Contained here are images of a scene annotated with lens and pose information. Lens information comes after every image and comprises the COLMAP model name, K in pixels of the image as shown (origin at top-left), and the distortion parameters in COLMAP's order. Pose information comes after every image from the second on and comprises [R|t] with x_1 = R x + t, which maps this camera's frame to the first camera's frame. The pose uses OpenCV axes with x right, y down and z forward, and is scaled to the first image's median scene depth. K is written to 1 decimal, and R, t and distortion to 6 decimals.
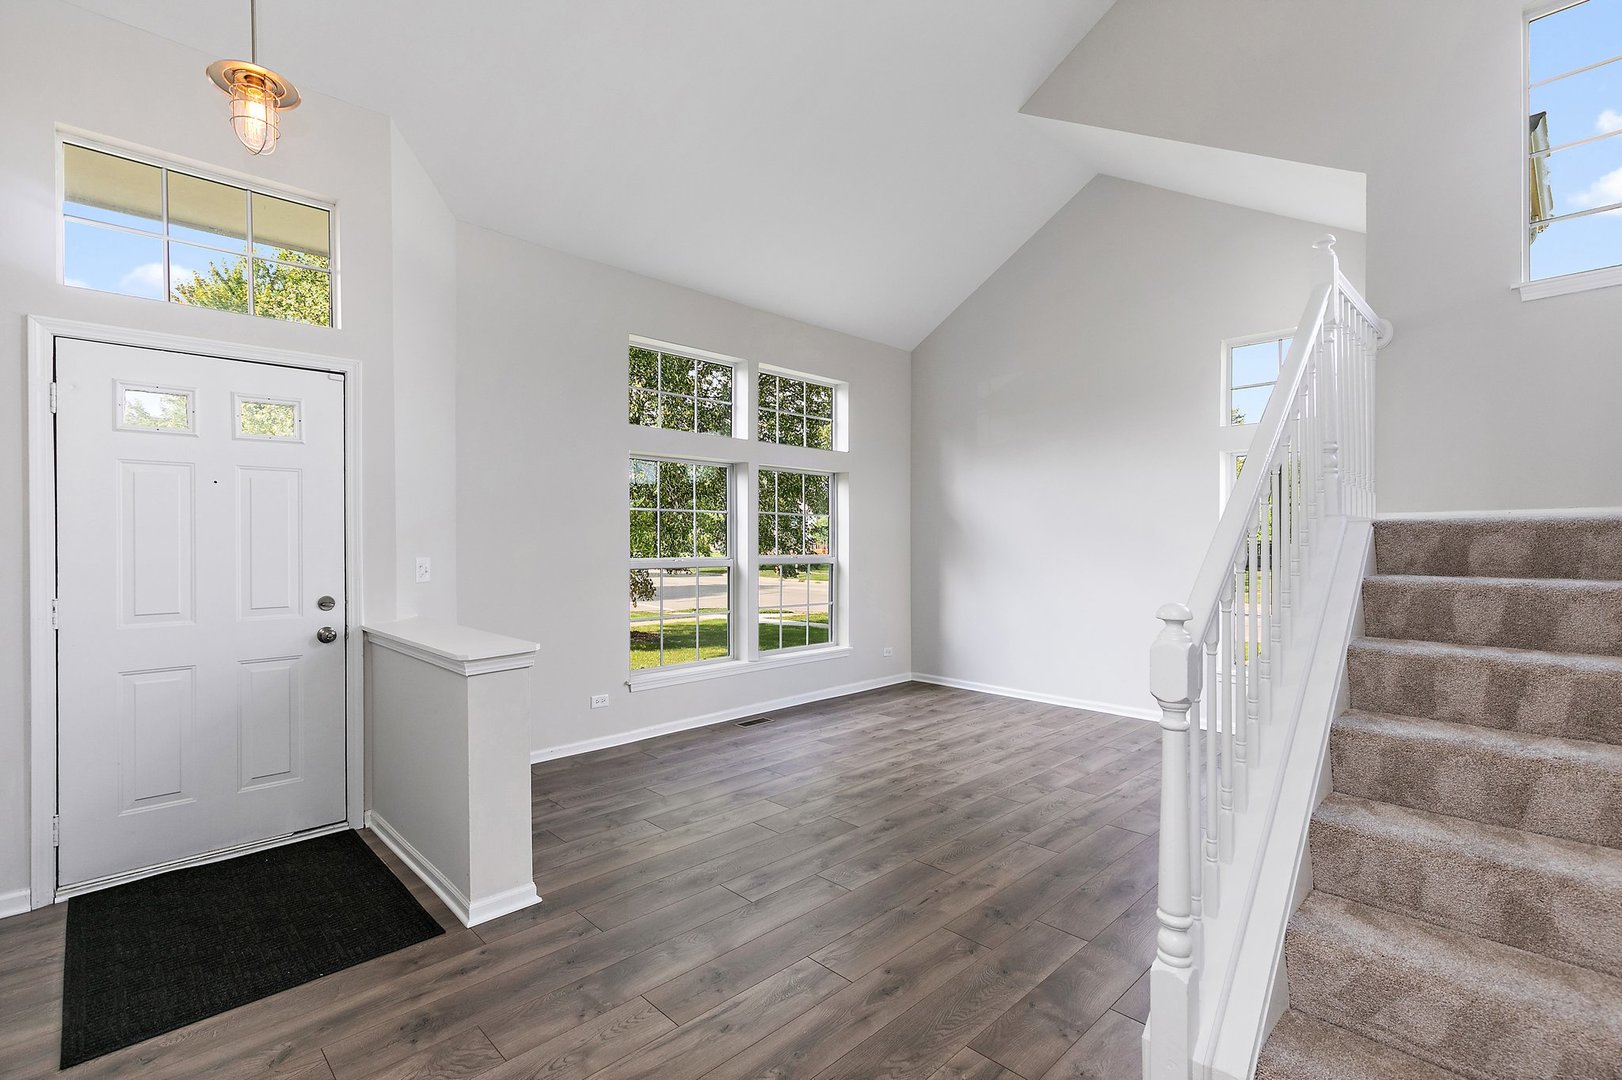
lens RADIAL K [[729.2, 0, 805.4], [0, 729.2, 541.8], [0, 0, 1]] dist [0.000072, -0.000232]
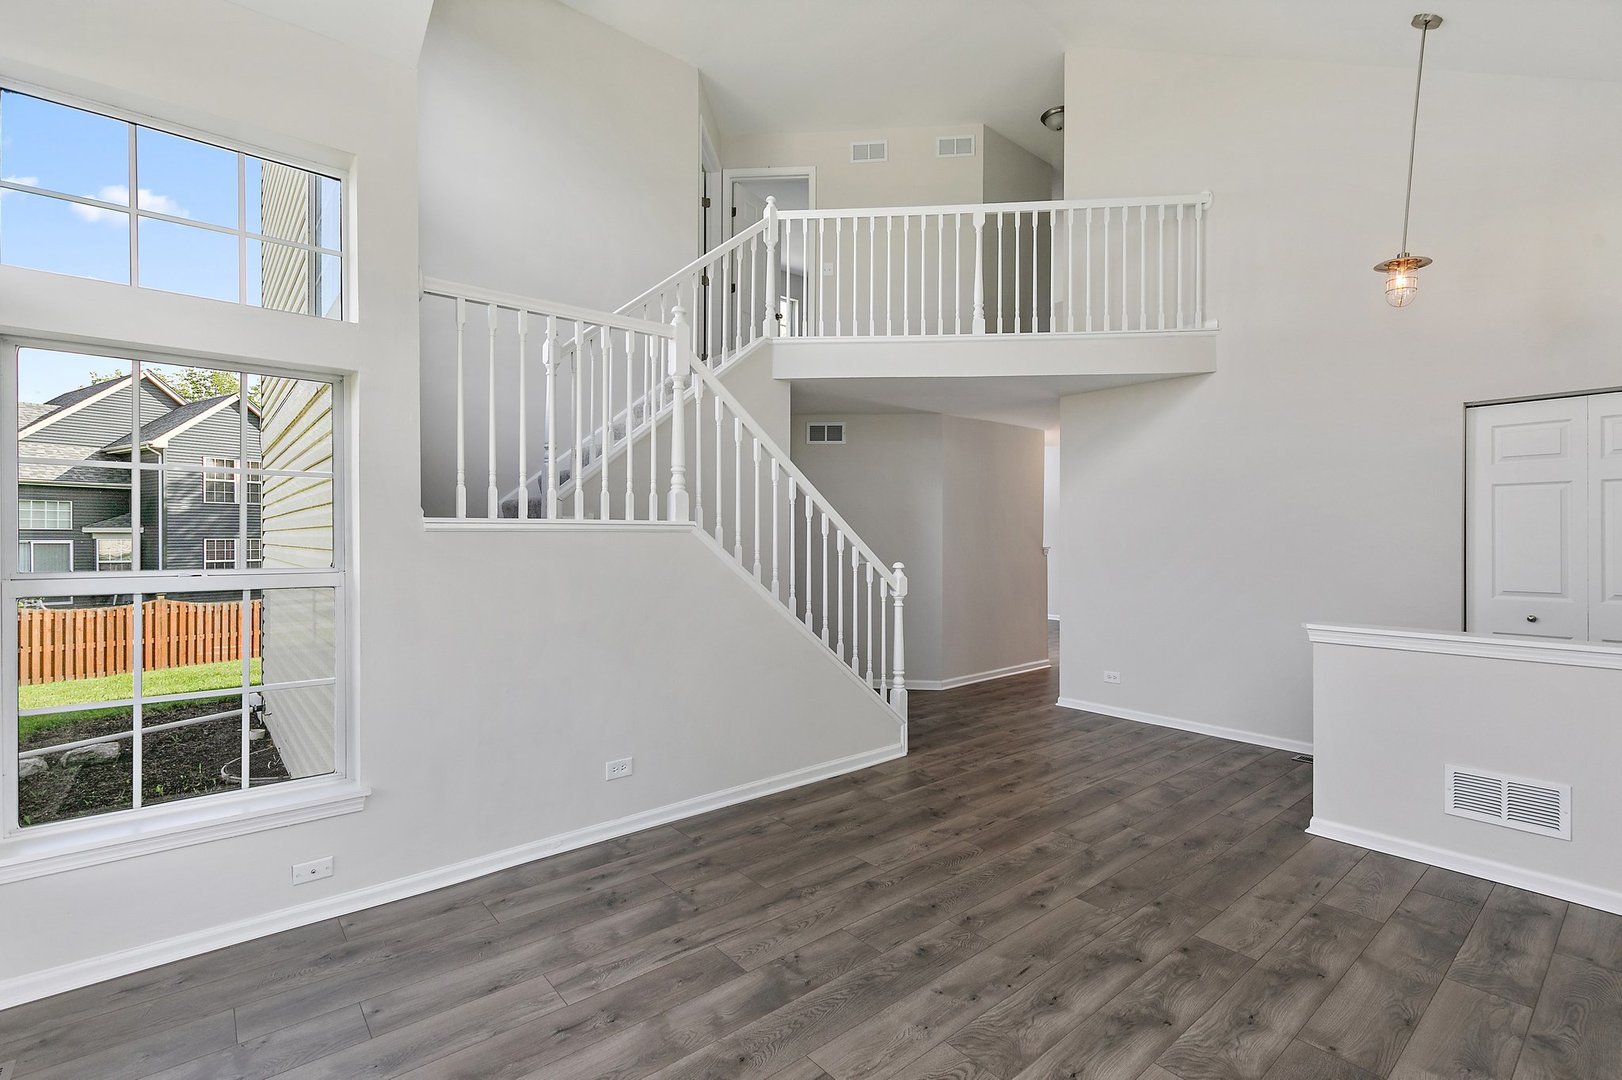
lens RADIAL K [[729.2, 0, 805.4], [0, 729.2, 541.8], [0, 0, 1]] dist [0.000072, -0.000232]
pose [[-0.997132, 0.000787, 0.075676, 0.261804], [0.001328, 0.999974, 0.007089, -0.005663], [-0.075668, 0.007169, -0.997107, 1.543118]]
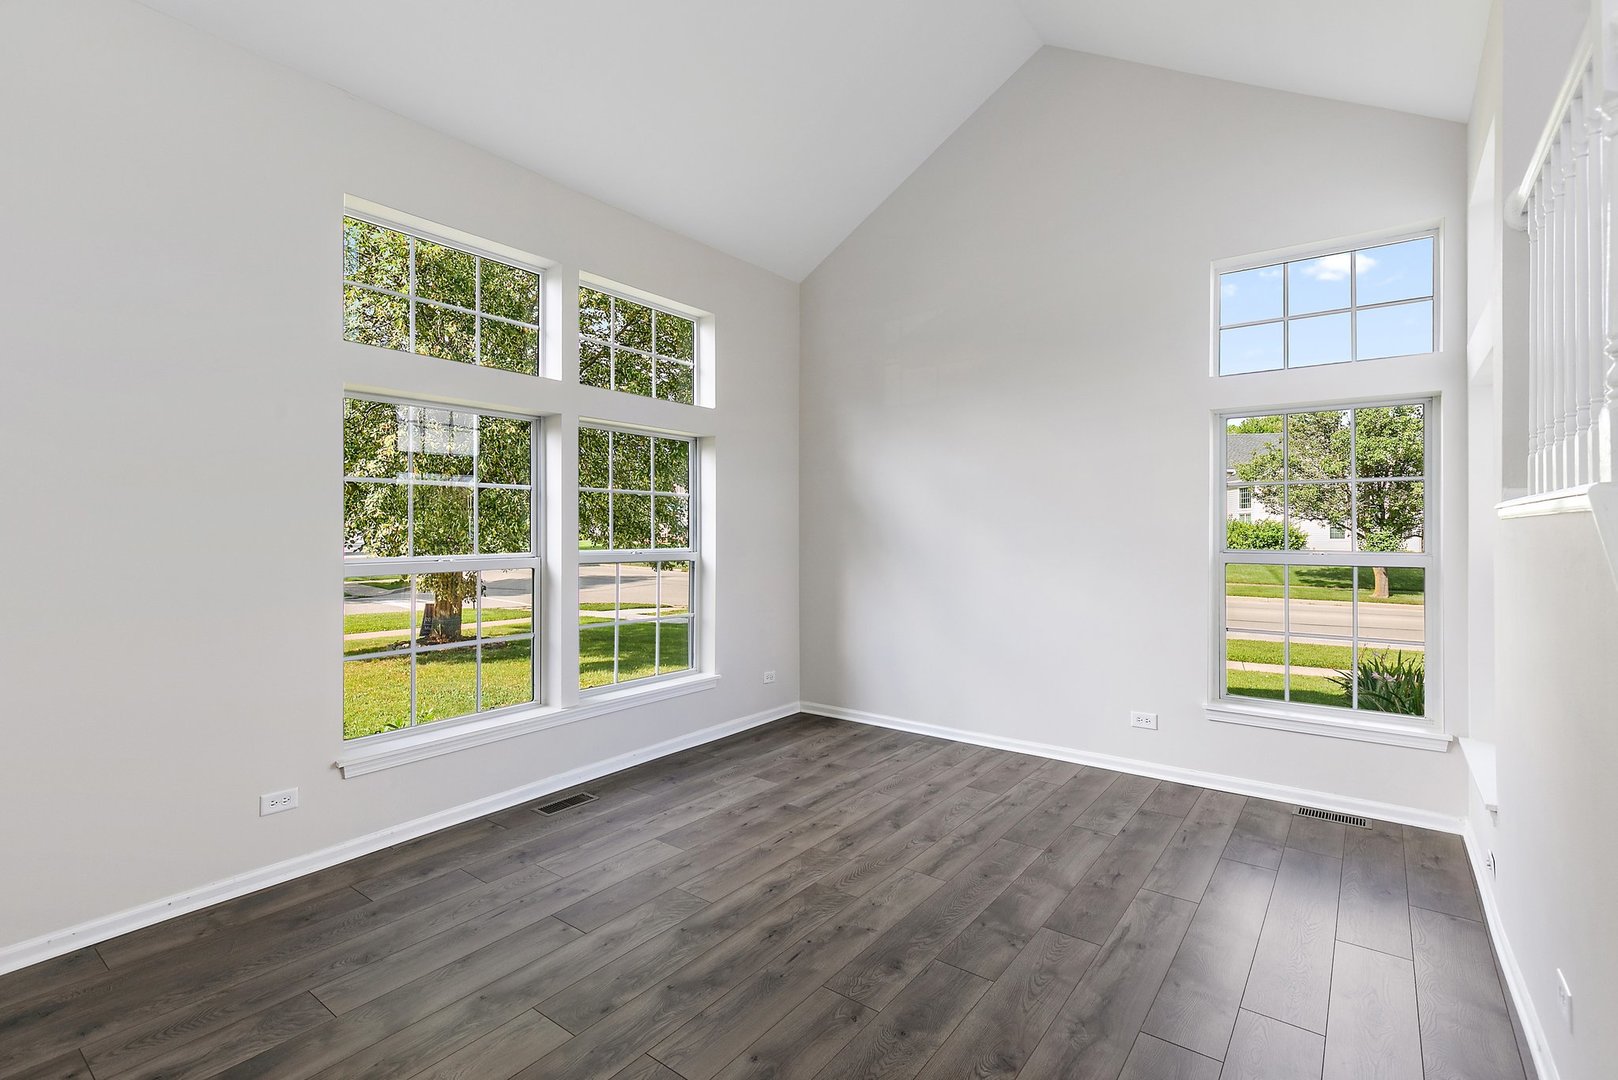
lens RADIAL K [[737.9, 0, 804.8], [0, 737.9, 528.4], [0, 0, 1]] dist [0.002804, 0.000271]
pose [[0.988658, 0.001600, 0.150179, 0.057660], [-0.001459, 0.999998, -0.001048, -0.003336], [-0.150180, 0.000817, 0.988658, 0.400282]]
